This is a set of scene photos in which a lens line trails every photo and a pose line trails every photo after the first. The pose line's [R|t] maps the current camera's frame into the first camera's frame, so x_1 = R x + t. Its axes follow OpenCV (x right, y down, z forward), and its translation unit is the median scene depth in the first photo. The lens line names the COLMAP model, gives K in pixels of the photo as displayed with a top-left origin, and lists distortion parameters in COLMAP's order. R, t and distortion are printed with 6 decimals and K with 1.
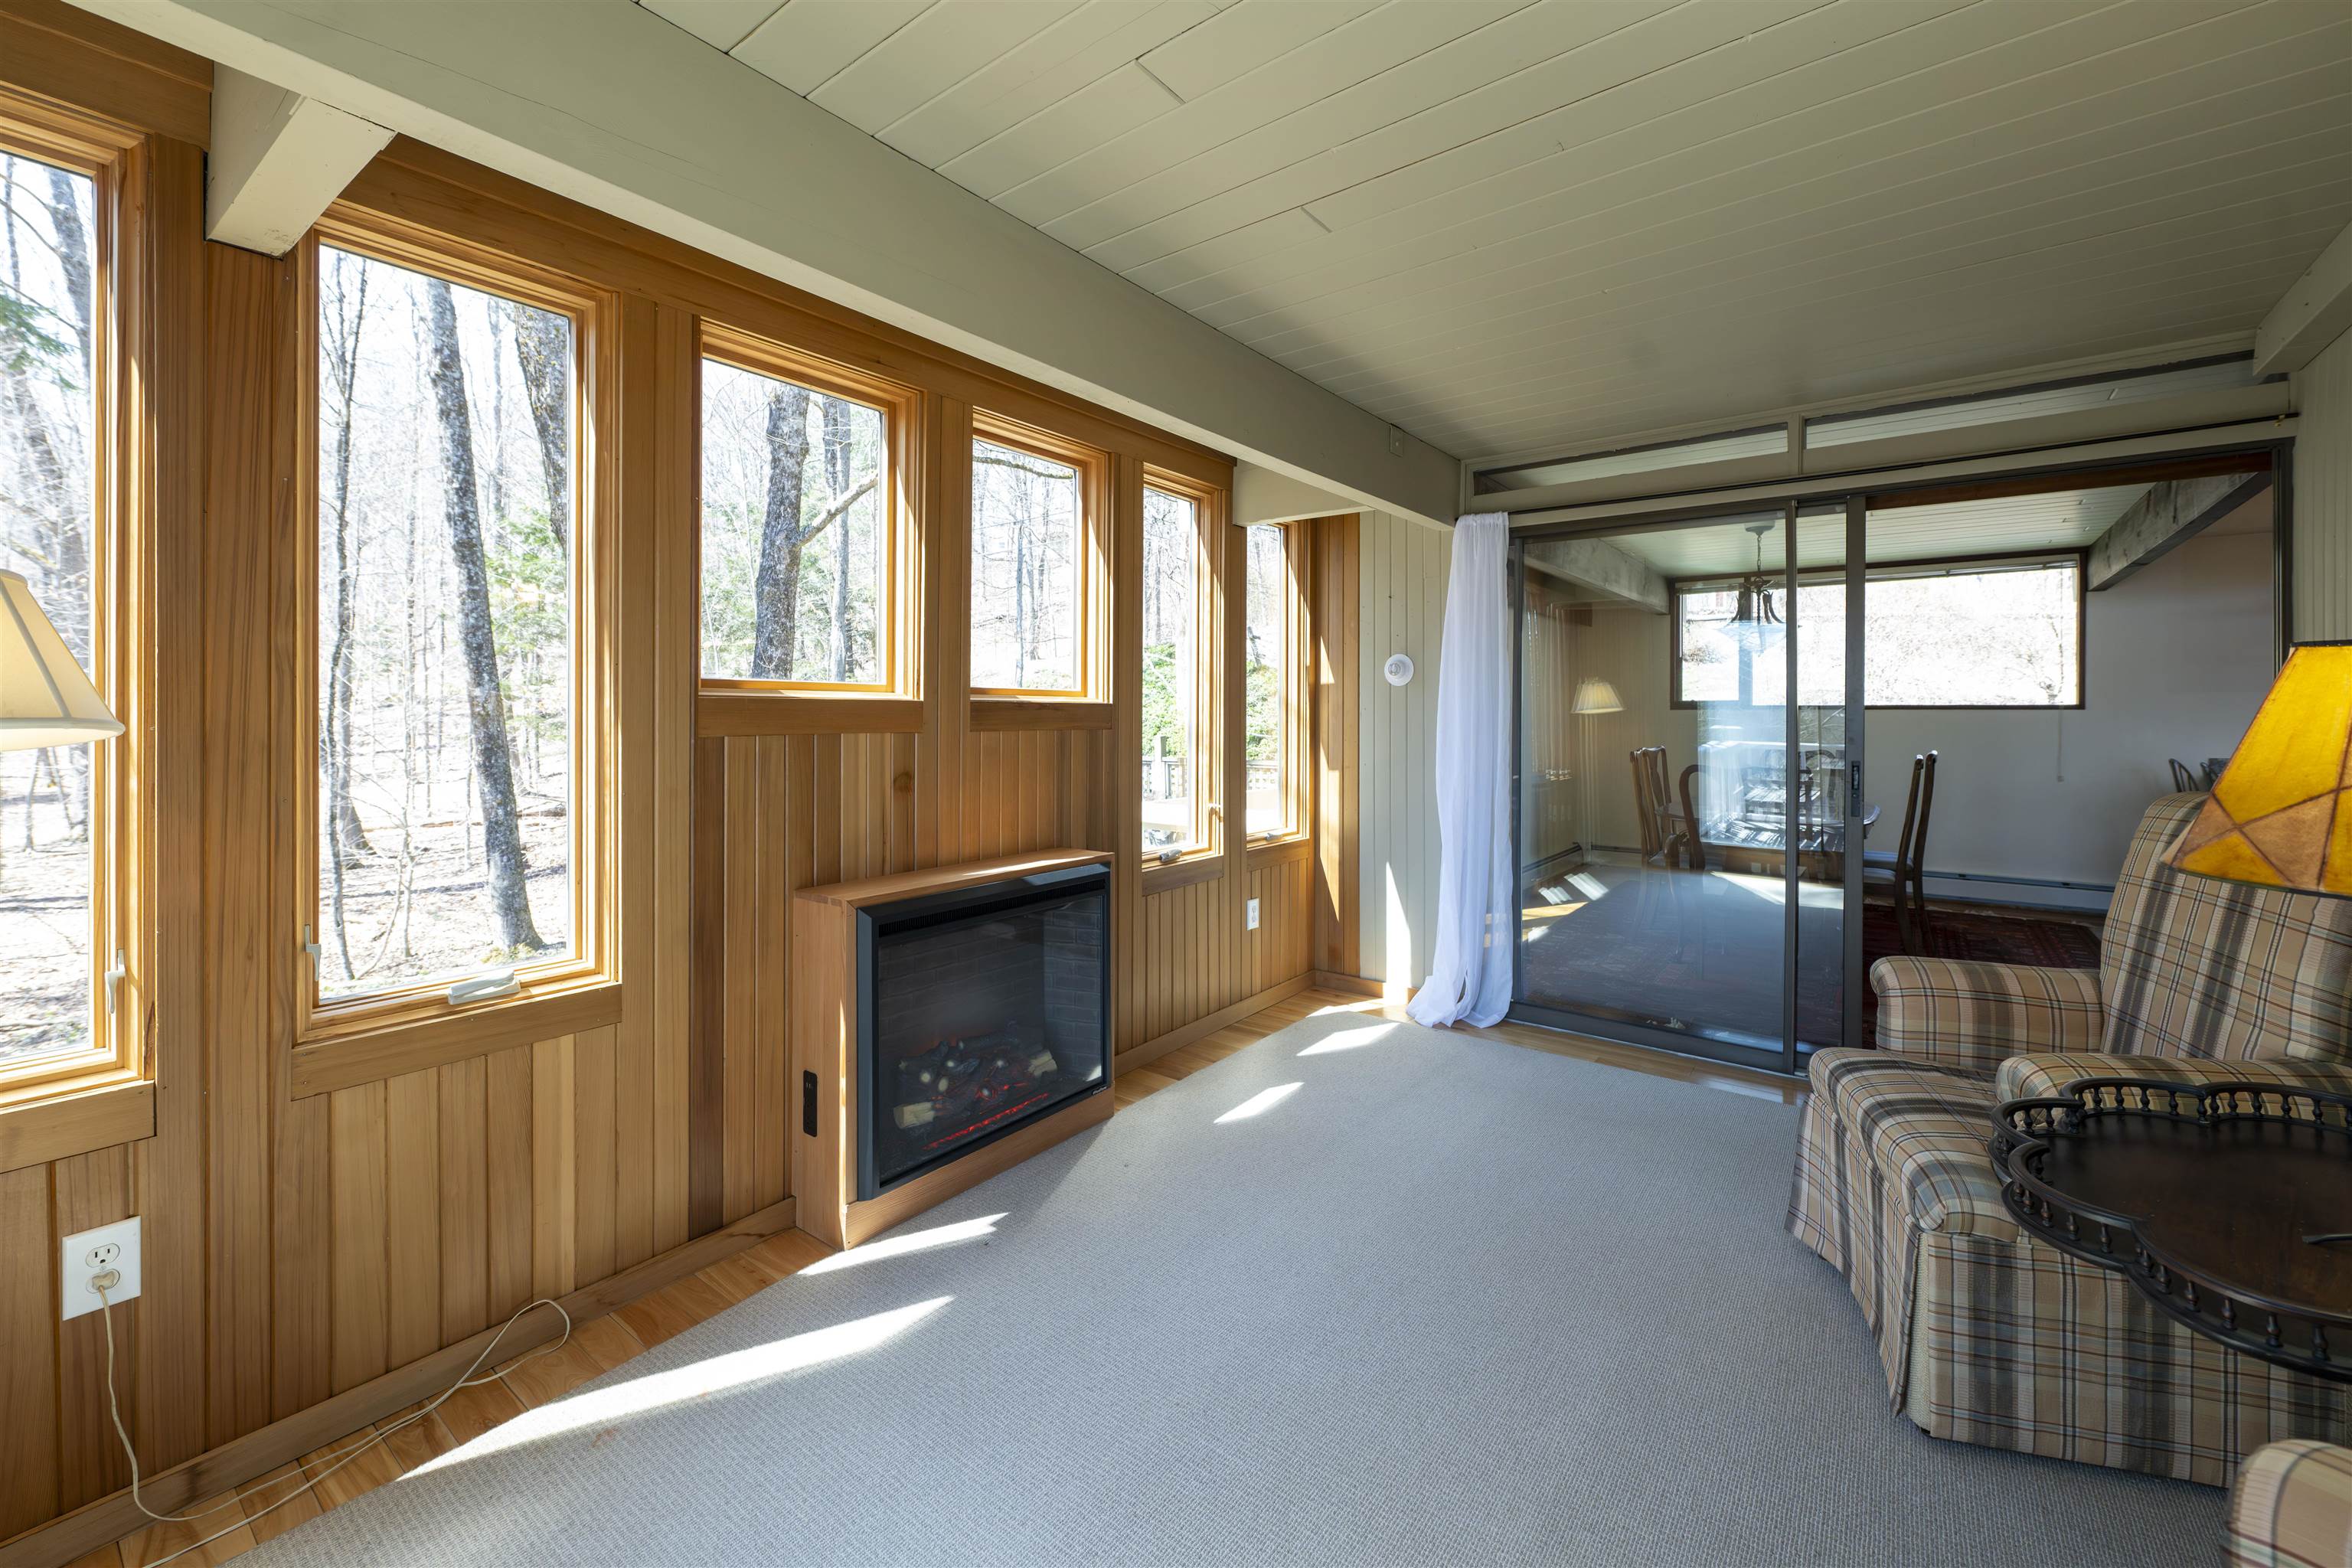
lens RADIAL K [[939.4, 0, 1191.2], [0, 939.4, 714.6], [0, 0, 1]] dist [-0.000283, -0.000702]
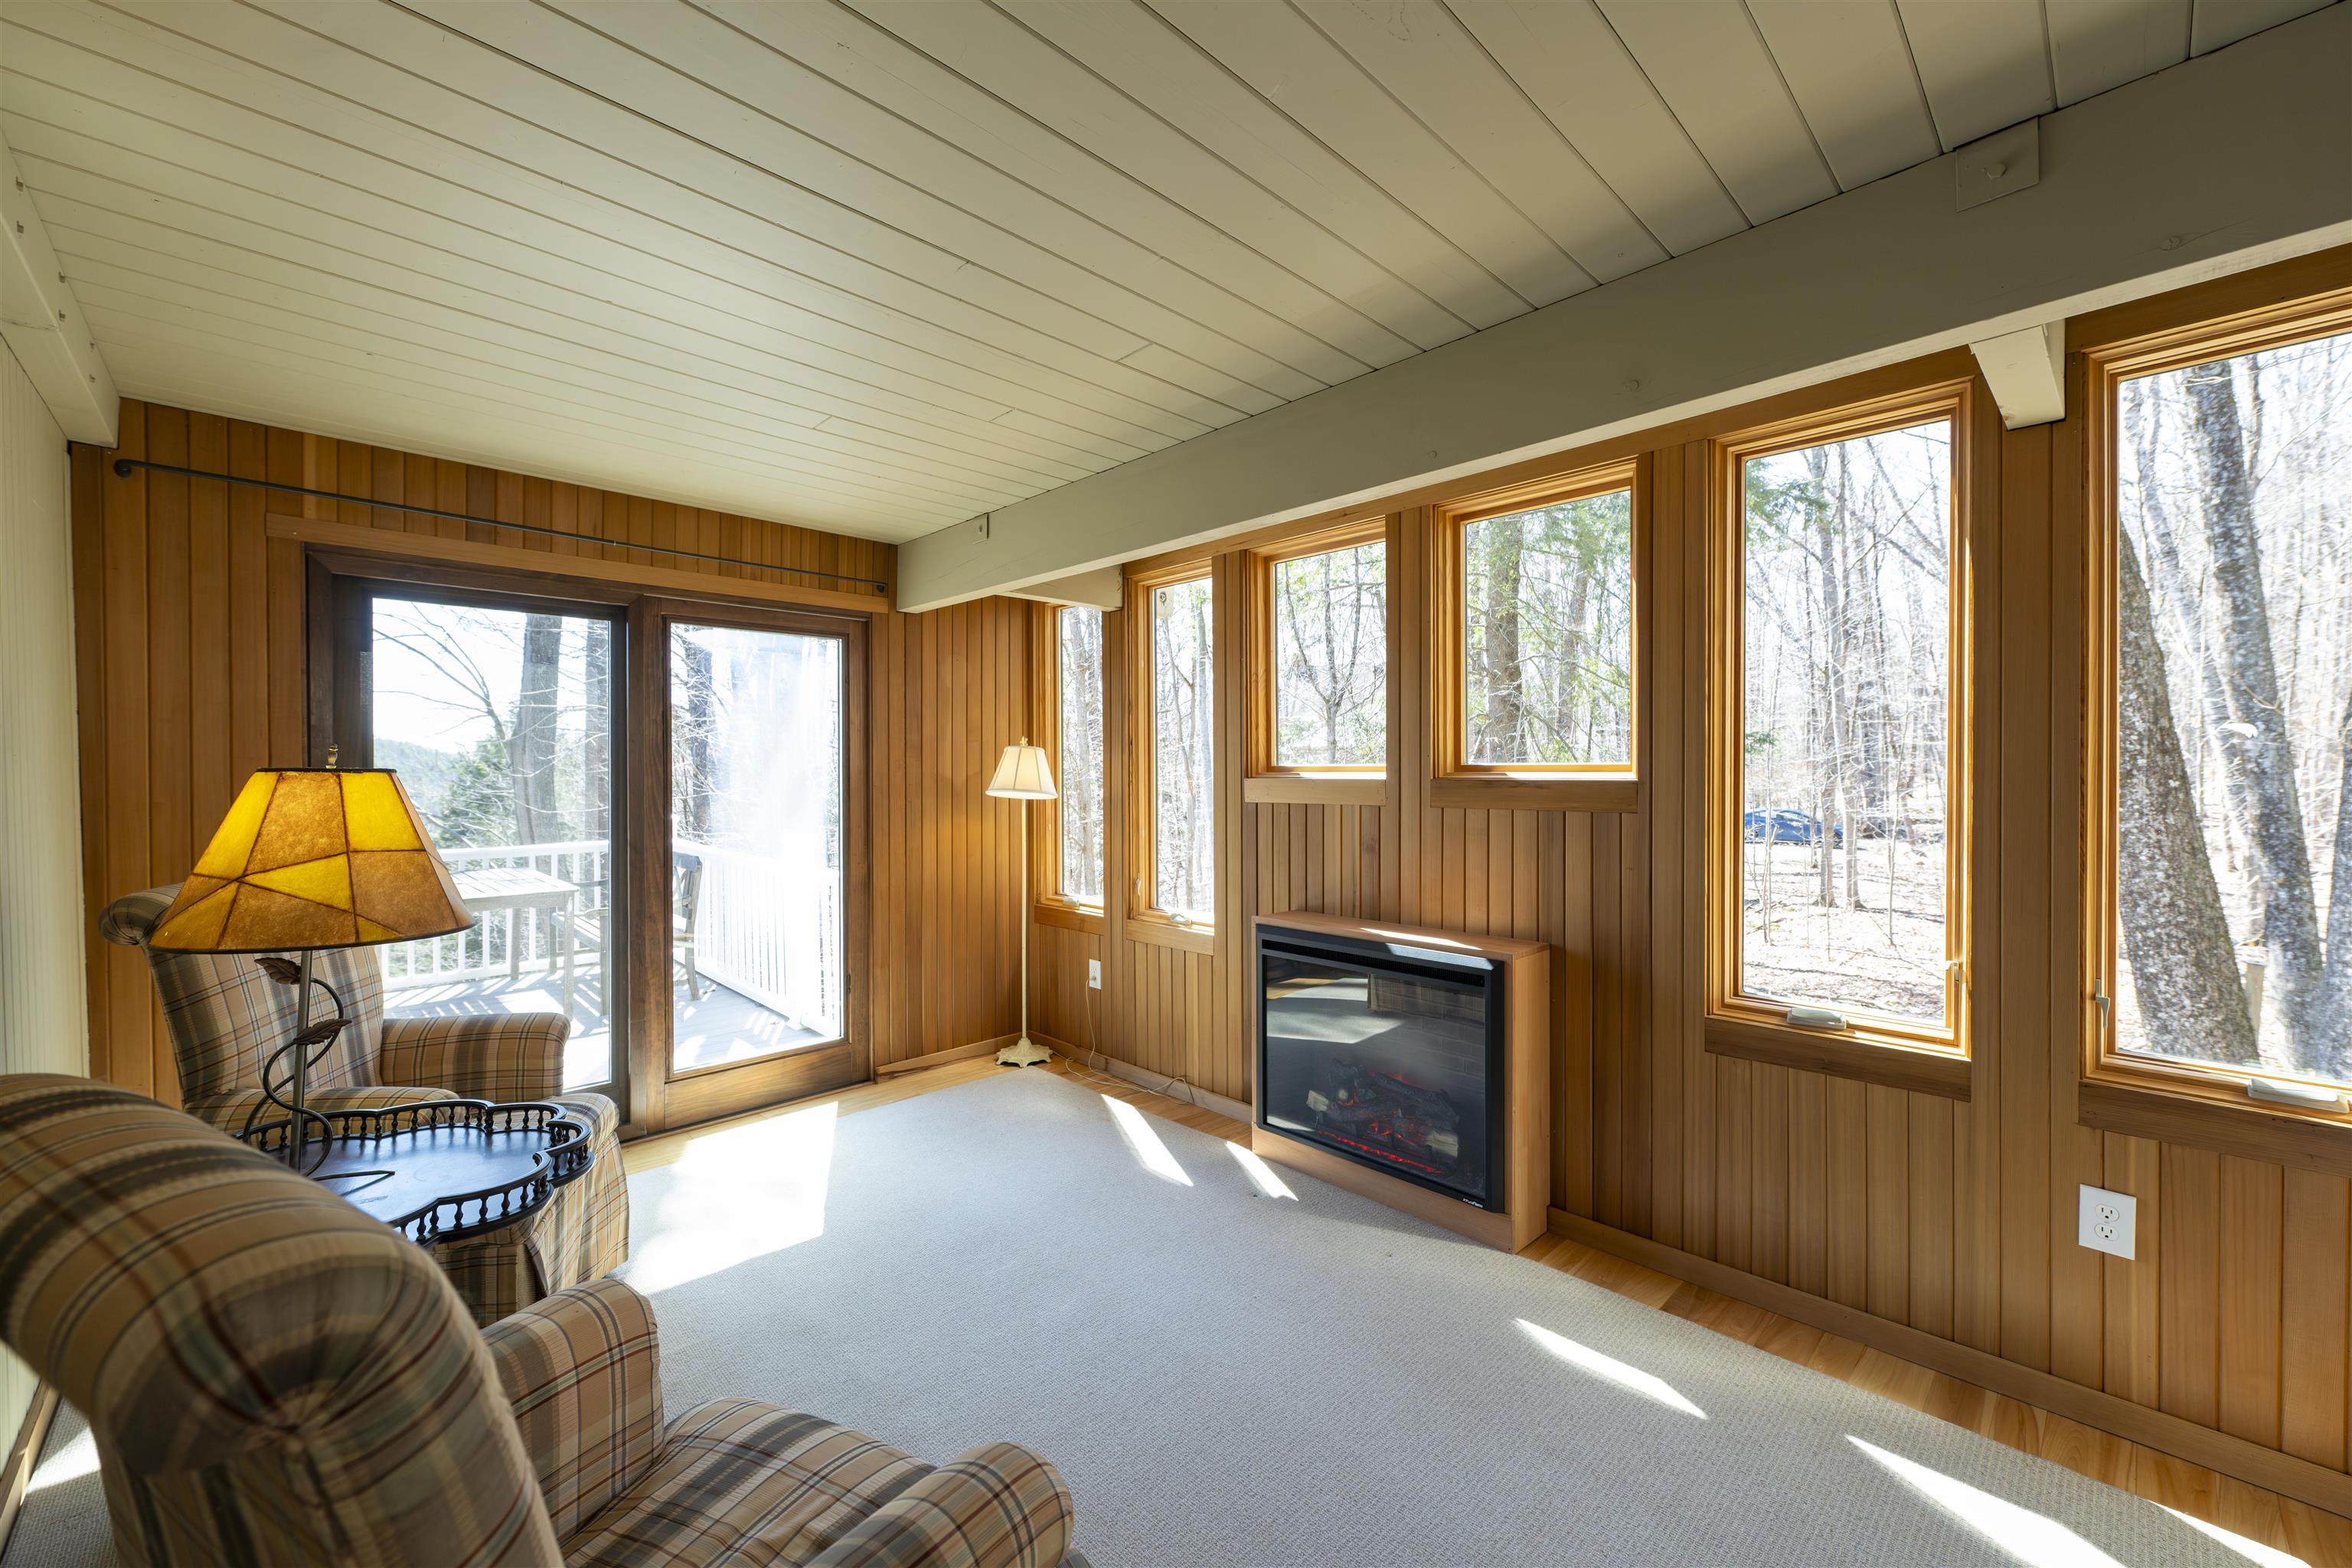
lens RADIAL K [[939.4, 0, 1169.4], [0, 939.4, 778.3], [0, 0, 1]] dist [-0.000283, -0.000702]
pose [[-0.165010, 0.008040, -0.986259, 0.763404], [0.005880, 0.999957, 0.007168, -0.022633], [0.986274, -0.004617, -0.165050, 0.764227]]
